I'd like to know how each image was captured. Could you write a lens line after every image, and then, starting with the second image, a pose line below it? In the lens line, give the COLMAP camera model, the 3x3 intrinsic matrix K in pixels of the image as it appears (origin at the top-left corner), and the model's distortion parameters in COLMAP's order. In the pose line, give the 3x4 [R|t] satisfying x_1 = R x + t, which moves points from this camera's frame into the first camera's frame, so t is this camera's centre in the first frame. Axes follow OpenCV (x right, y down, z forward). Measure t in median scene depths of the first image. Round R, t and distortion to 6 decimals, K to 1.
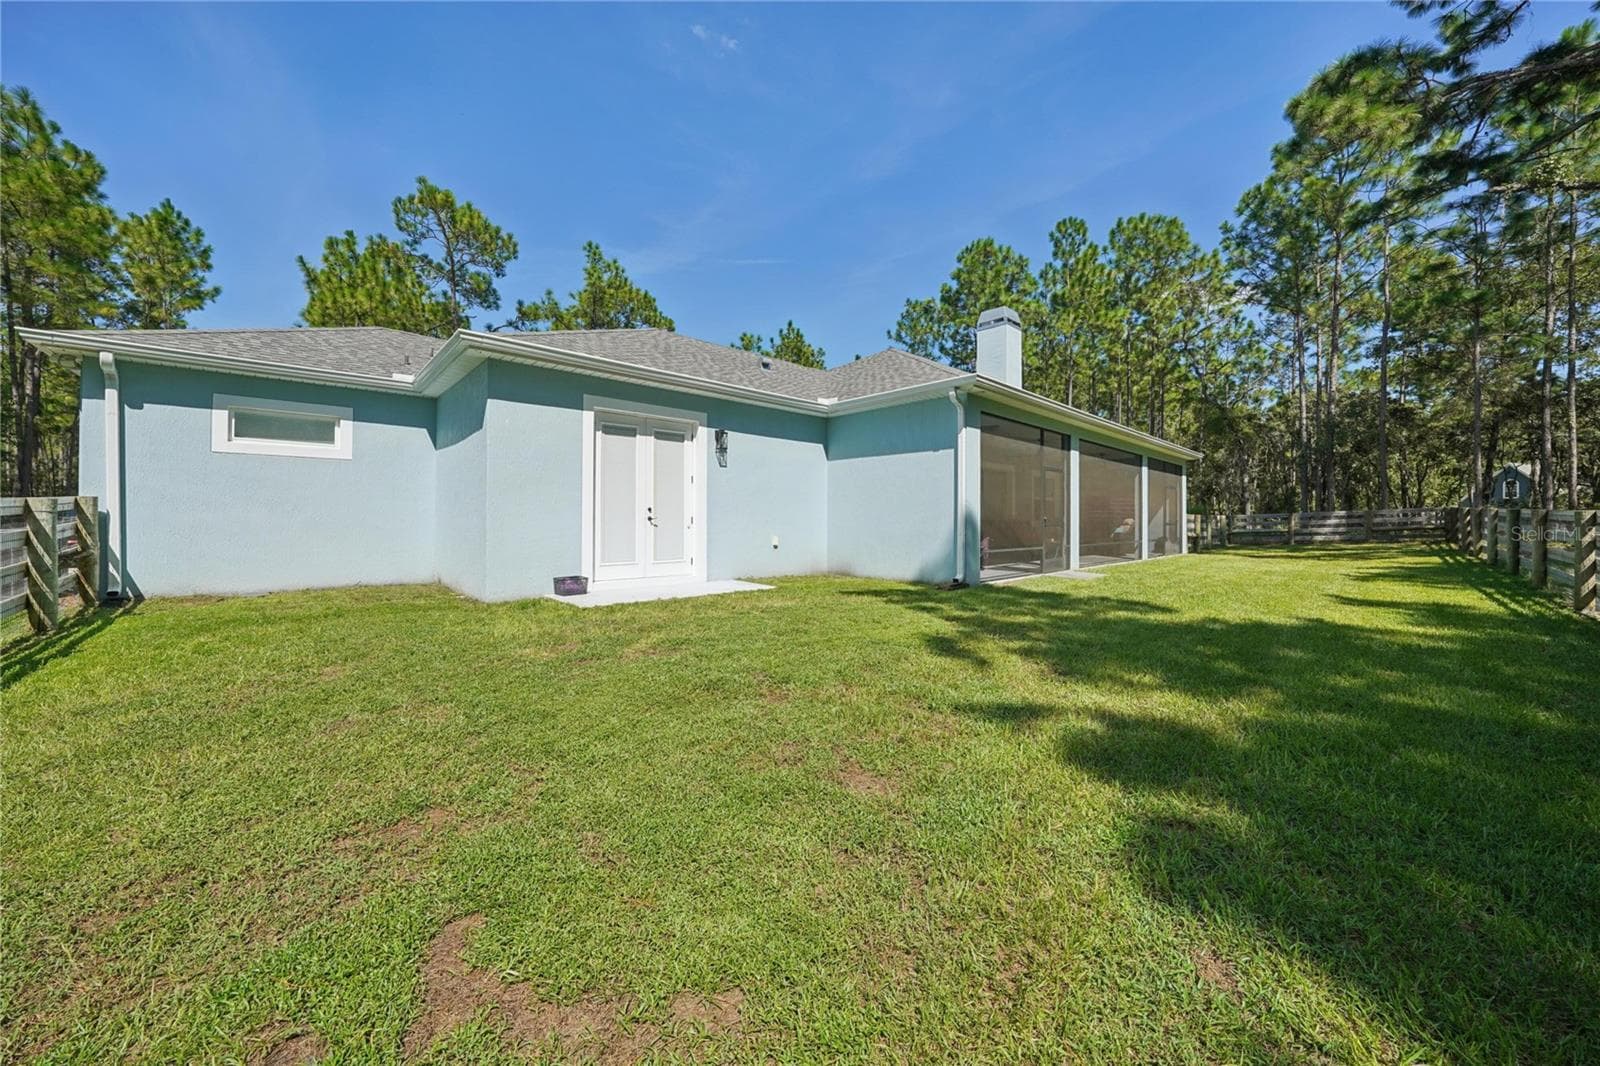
lens RADIAL K [[569.4, 0, 789.7], [0, 569.4, 517.5], [0, 0, 1]] dist [-0.020424, 0.002393]
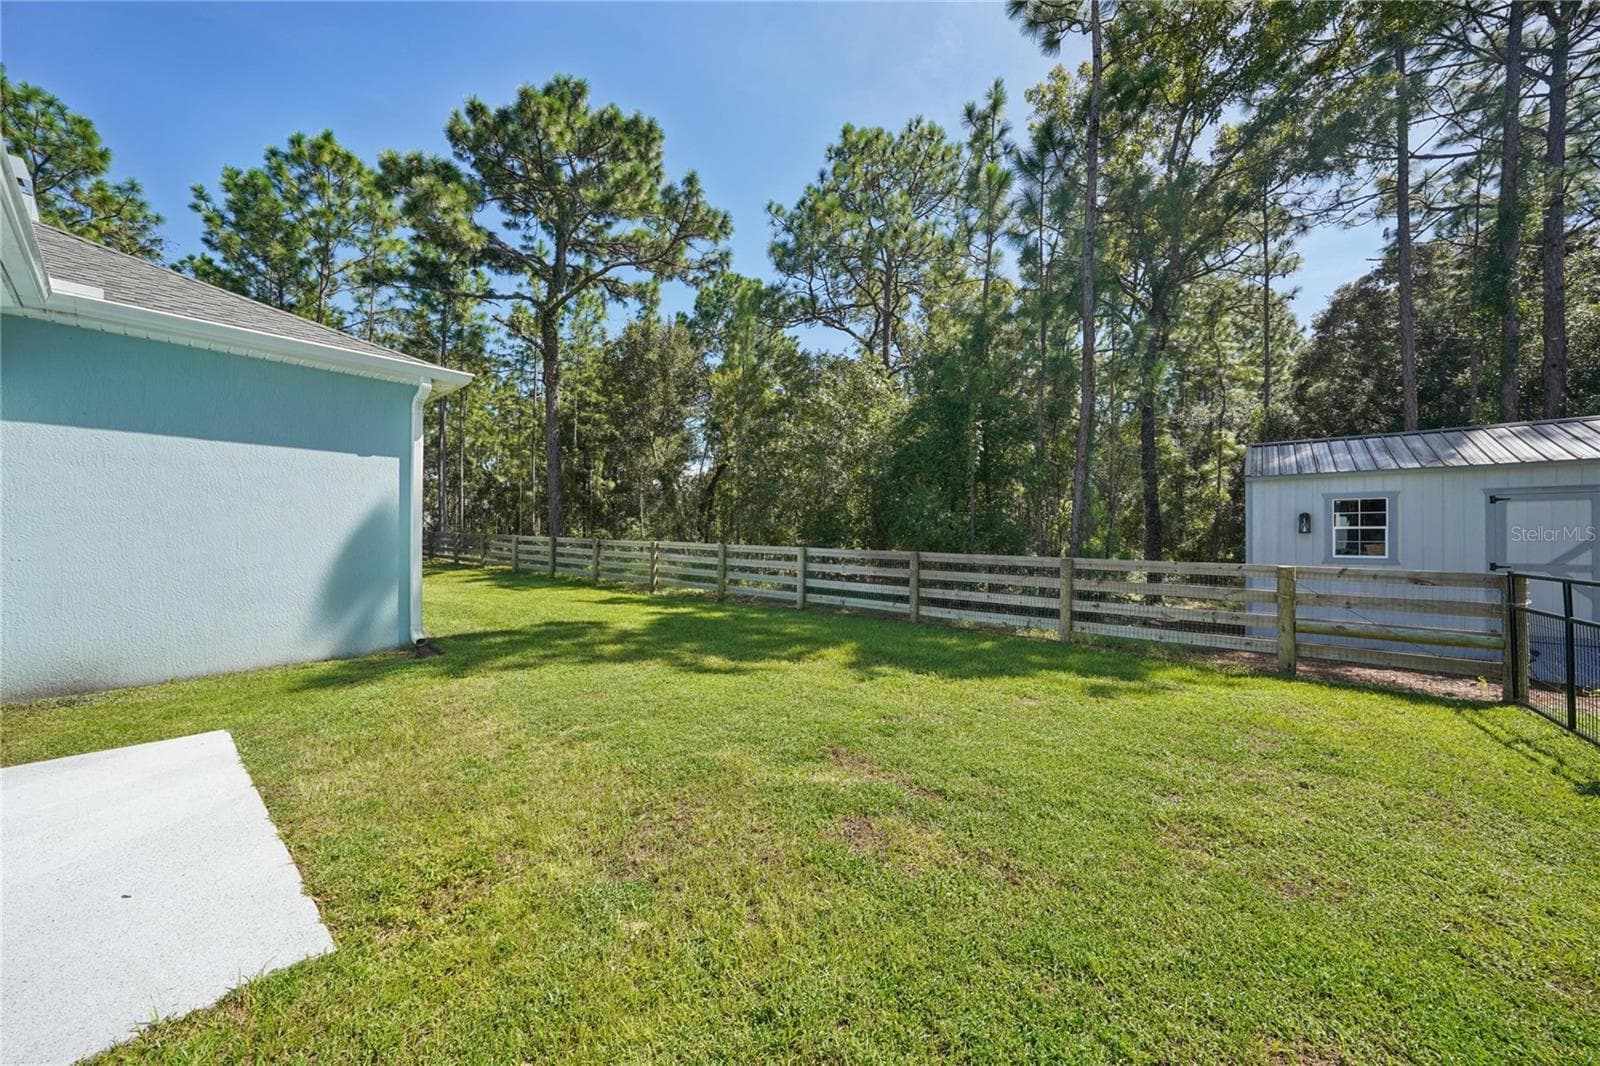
lens RADIAL K [[569.4, 0, 801.9], [0, 569.4, 527.9], [0, 0, 1]] dist [-0.020424, 0.002393]
pose [[-0.144059, 0.011393, 0.989503, -0.247758], [-0.009866, 0.999867, -0.012948, -0.014009], [-0.989520, -0.011628, -0.143928, 0.303880]]
